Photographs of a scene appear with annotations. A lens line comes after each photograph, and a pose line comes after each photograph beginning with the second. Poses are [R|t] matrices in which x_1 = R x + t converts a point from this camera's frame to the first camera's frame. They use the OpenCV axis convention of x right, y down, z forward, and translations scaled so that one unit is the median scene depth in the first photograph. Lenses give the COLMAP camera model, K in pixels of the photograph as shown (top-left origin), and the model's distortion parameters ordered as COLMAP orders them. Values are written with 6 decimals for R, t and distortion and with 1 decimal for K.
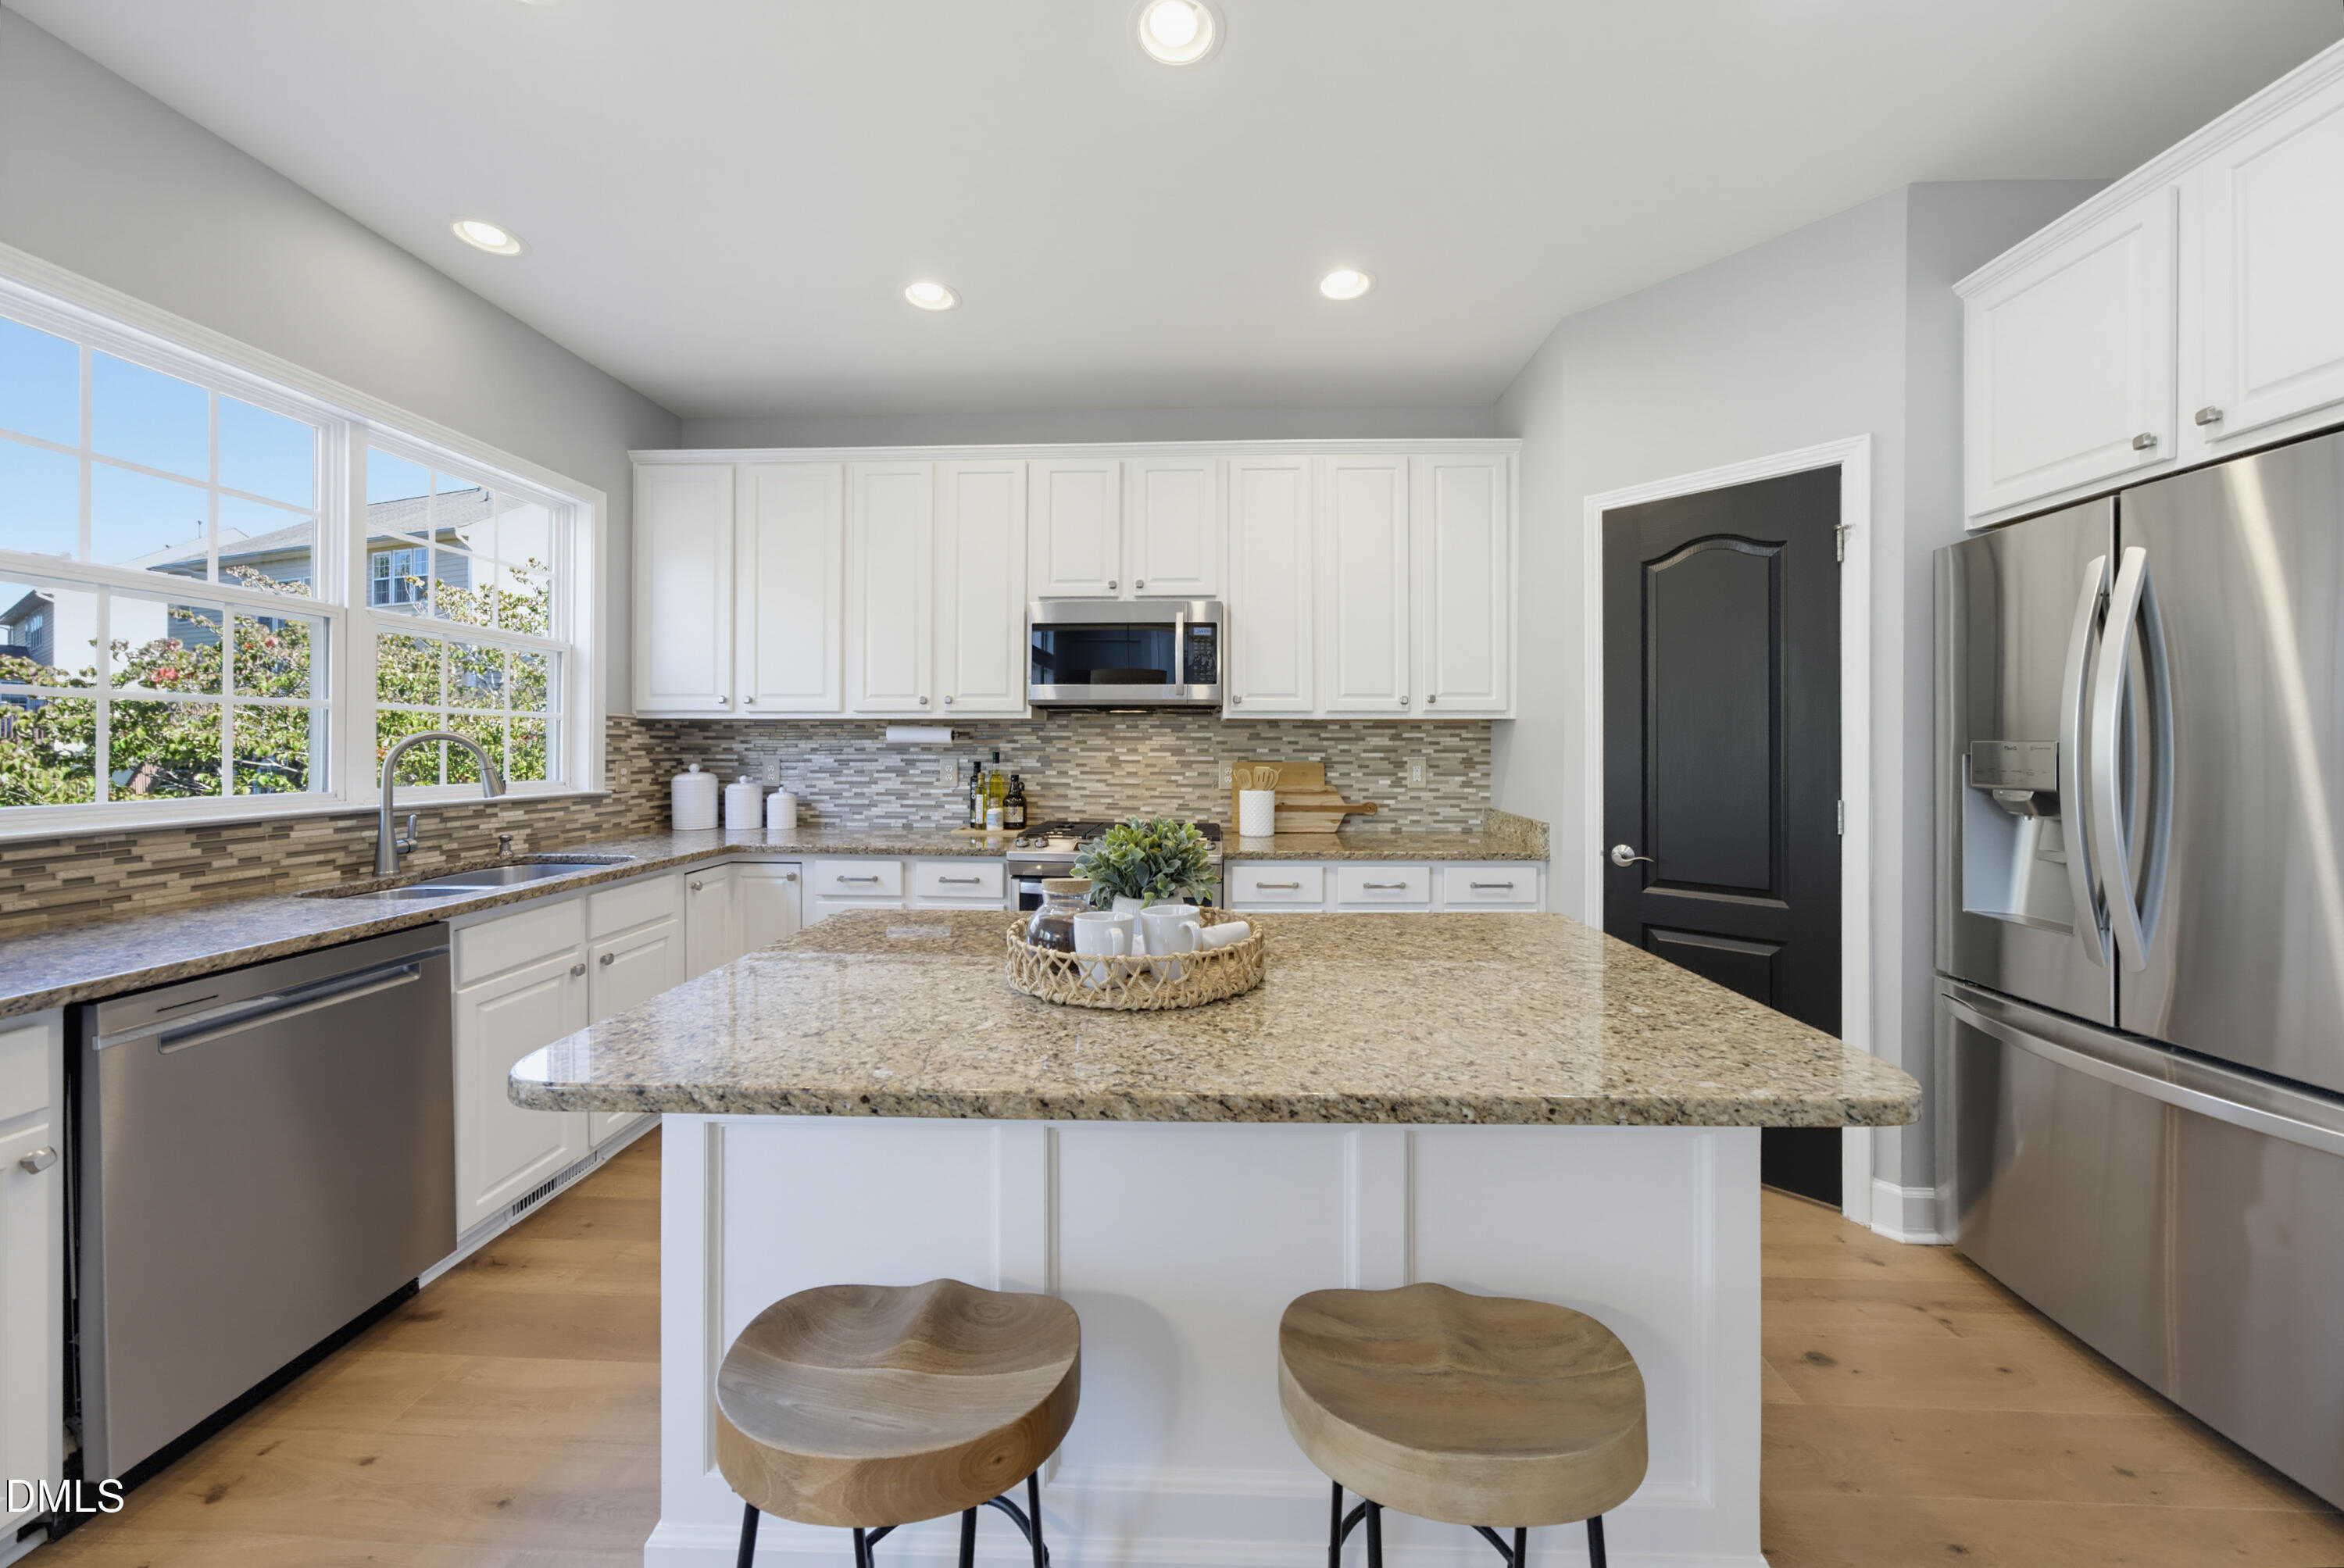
lens RADIAL K [[809.8, 0, 1173.0], [0, 809.8, 752.7], [0, 0, 1]] dist [-0.001101, 0.000018]
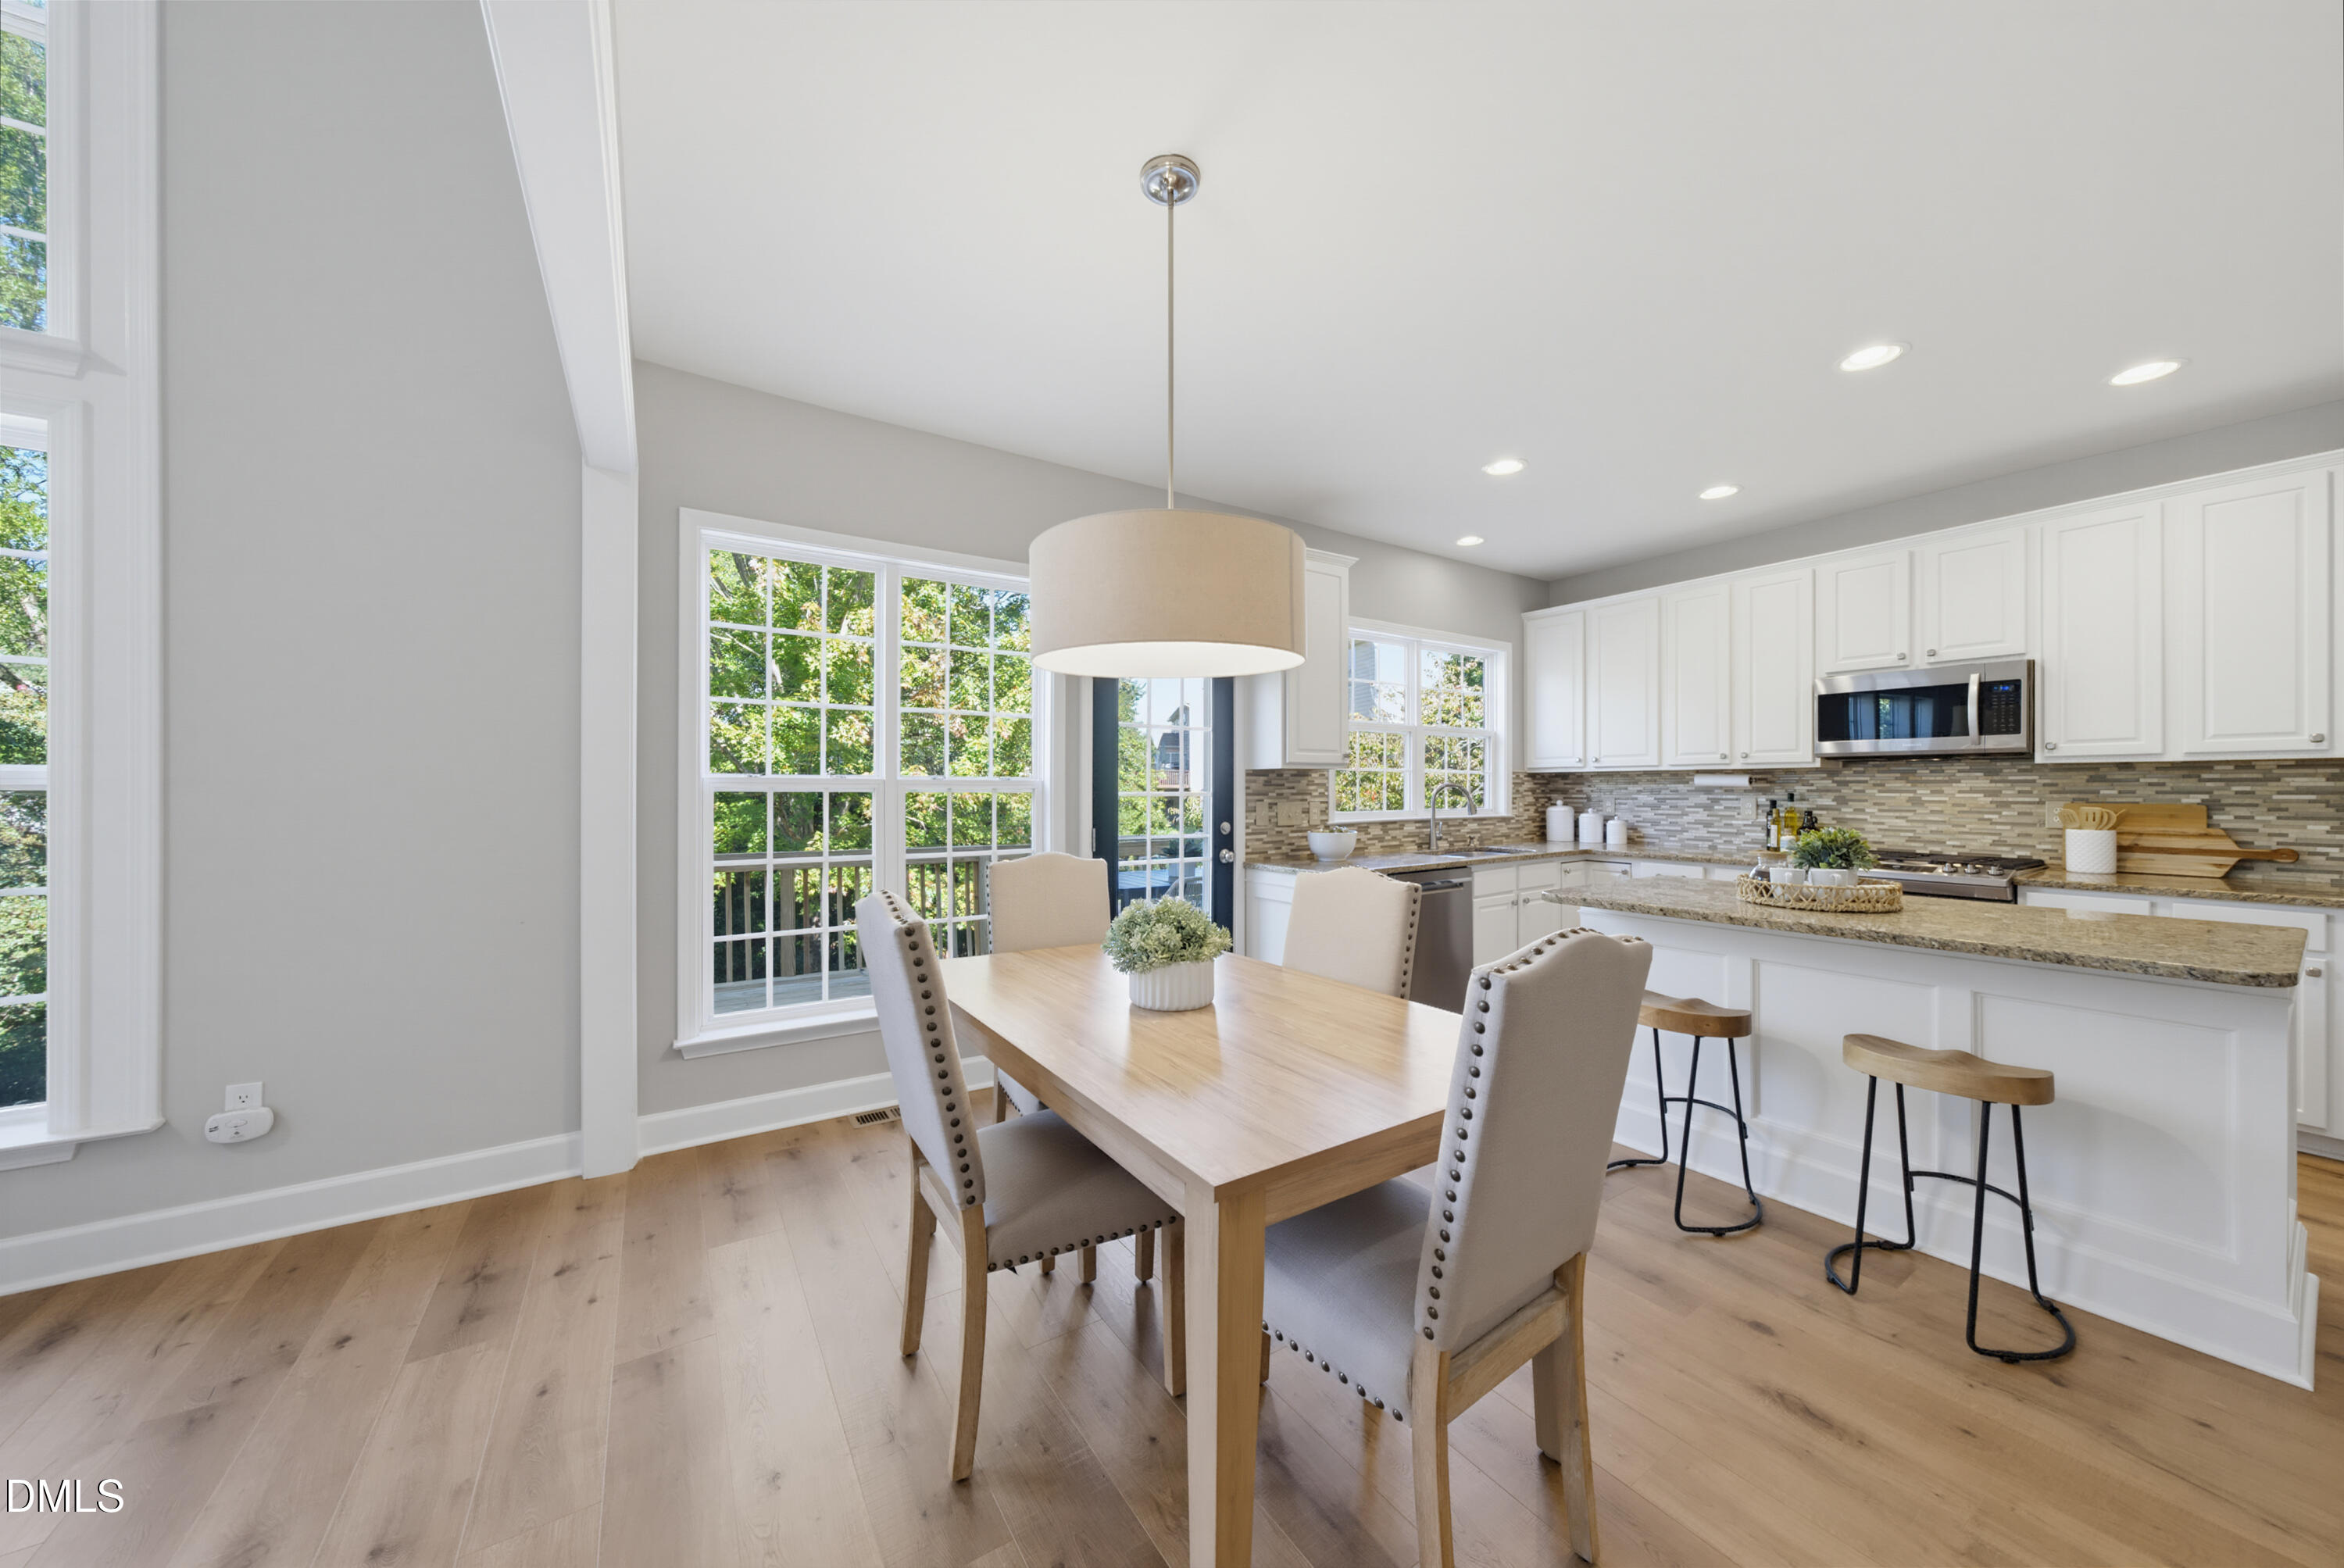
lens RADIAL K [[788.2, 0, 1167.3], [0, 788.2, 791.1], [0, 0, 1]] dist [-0.001130, -0.000149]
pose [[0.580350, -0.000346, -0.814367, 0.246004], [-0.000229, 1.000000, -0.000589, -0.003181], [0.814367, 0.000528, 0.580350, -0.580469]]
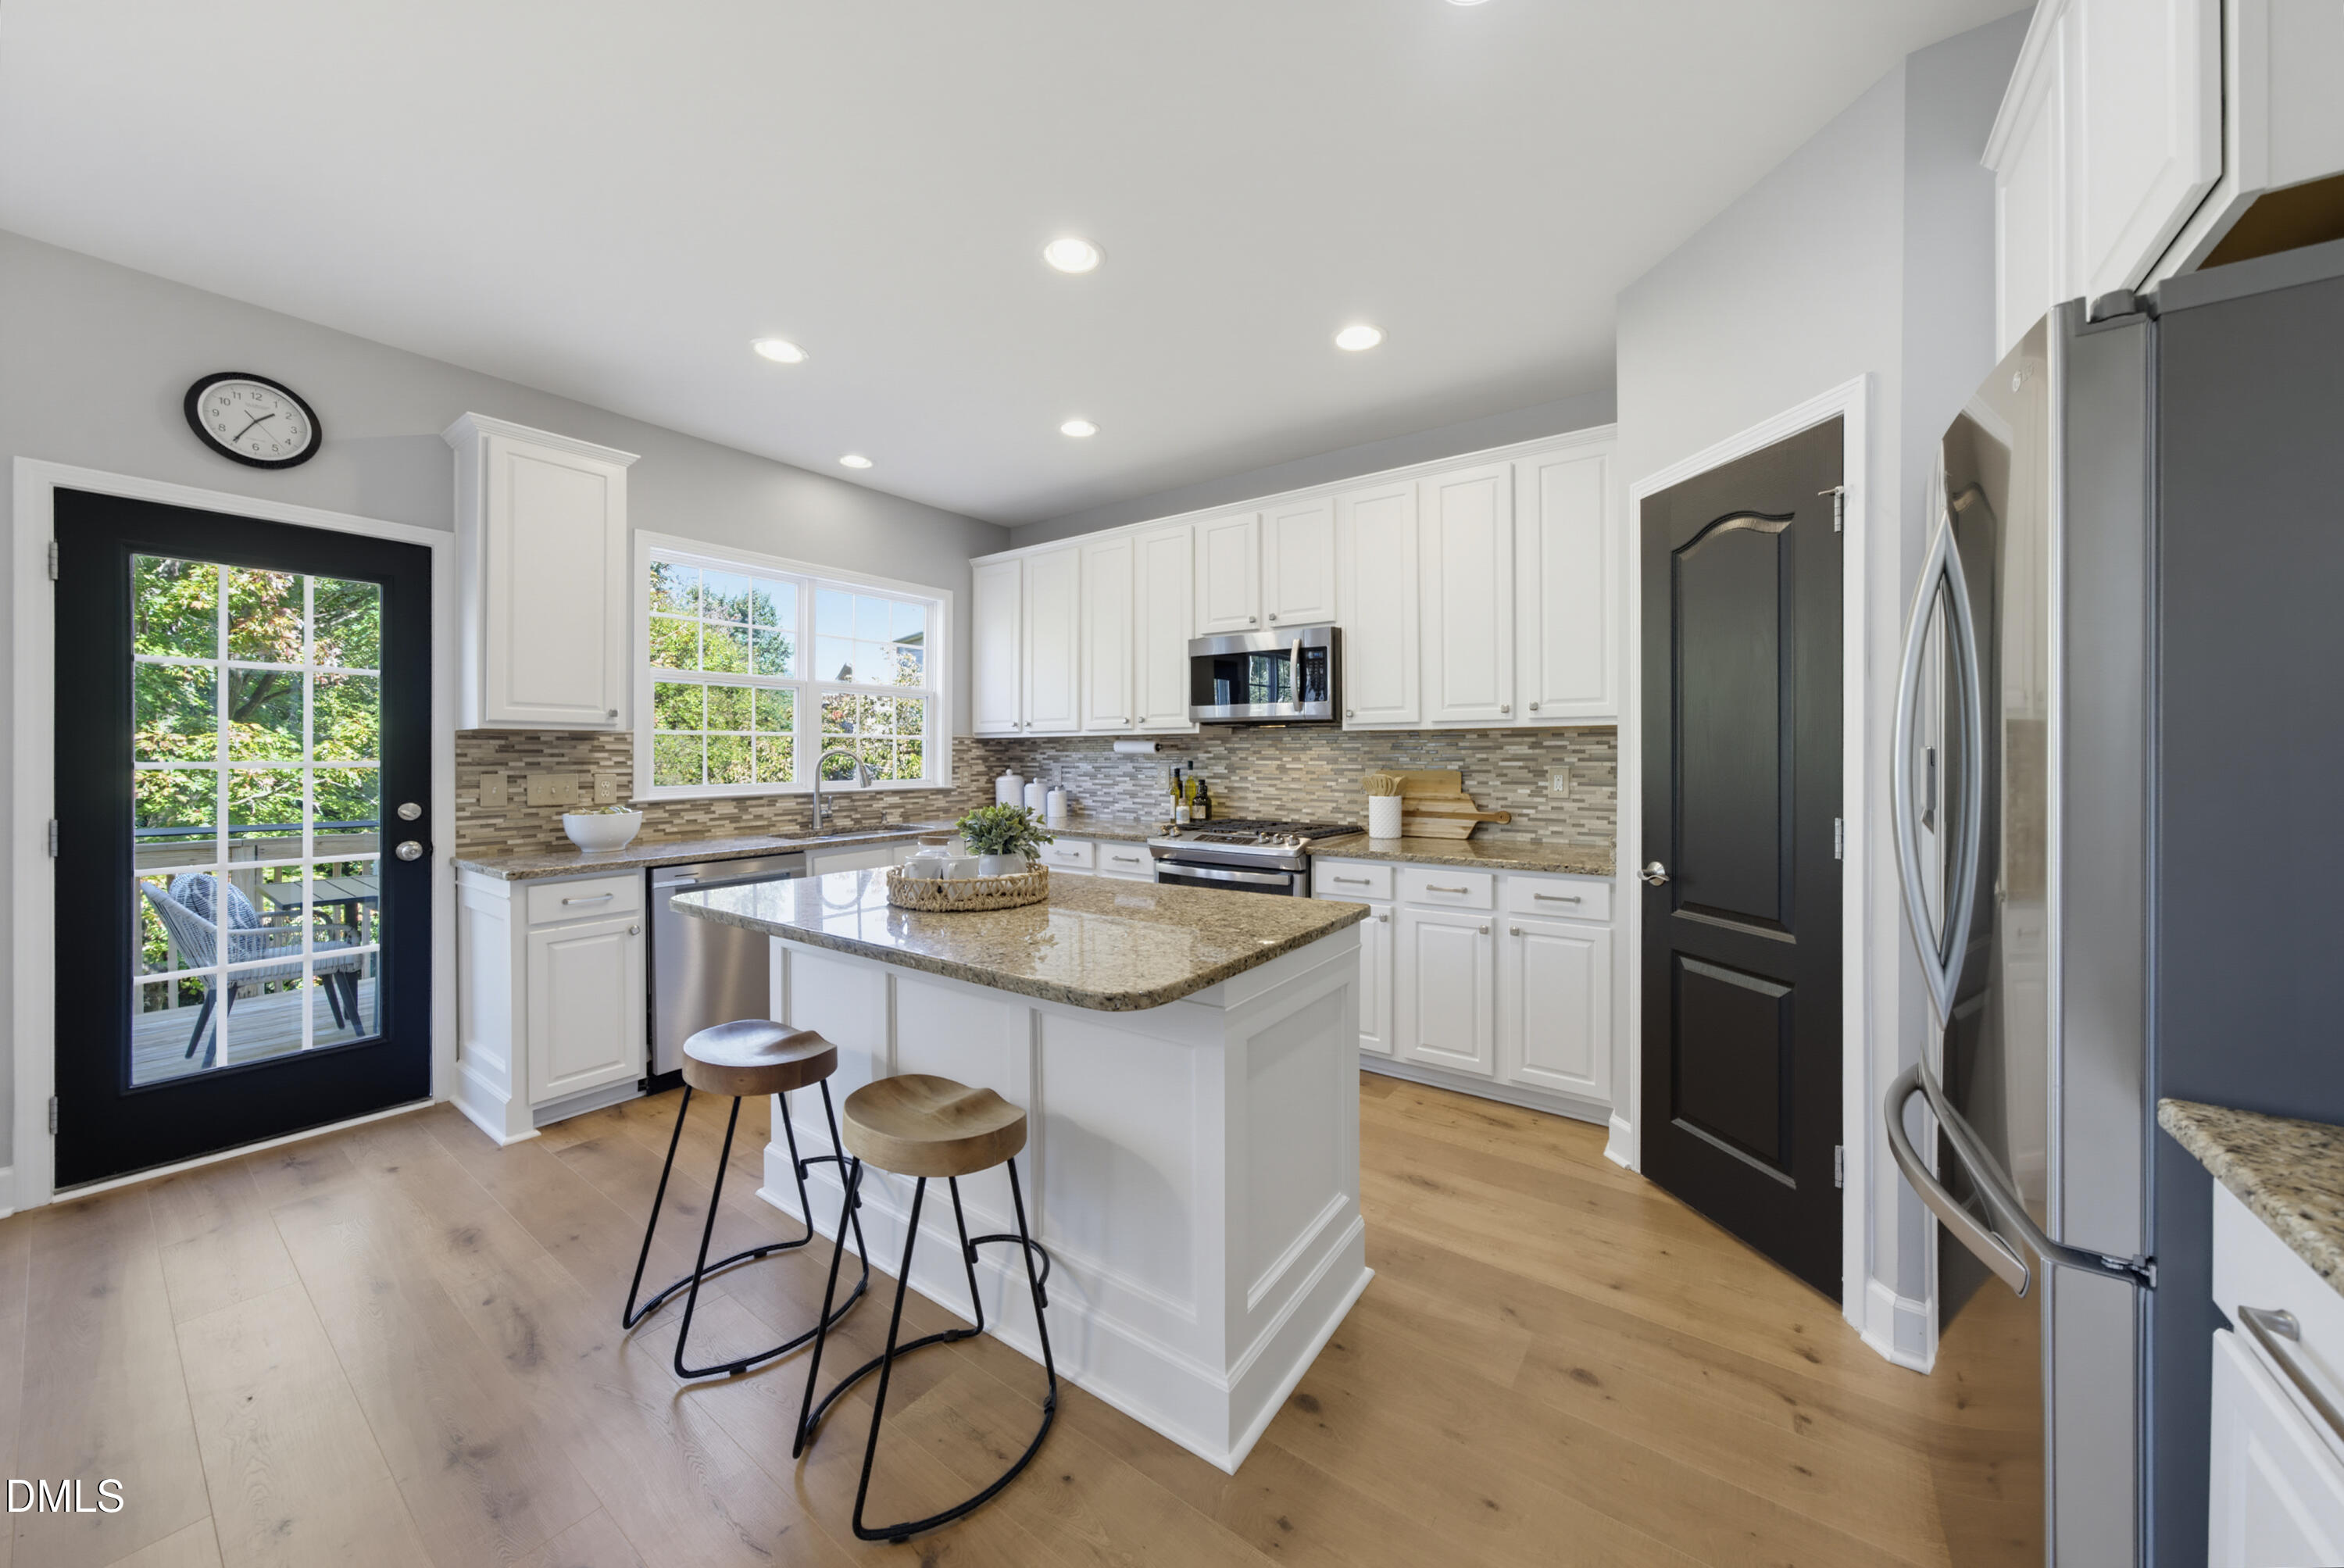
lens RADIAL K [[820.1, 0, 1163.3], [0, 820.1, 759.8], [0, 0, 1]] dist [0.000370, 0.000068]
pose [[0.830561, -0.001546, -0.556926, 0.479562], [0.000203, 0.999997, -0.002473, 0.000877], [0.556928, 0.001941, 0.830559, -0.061214]]
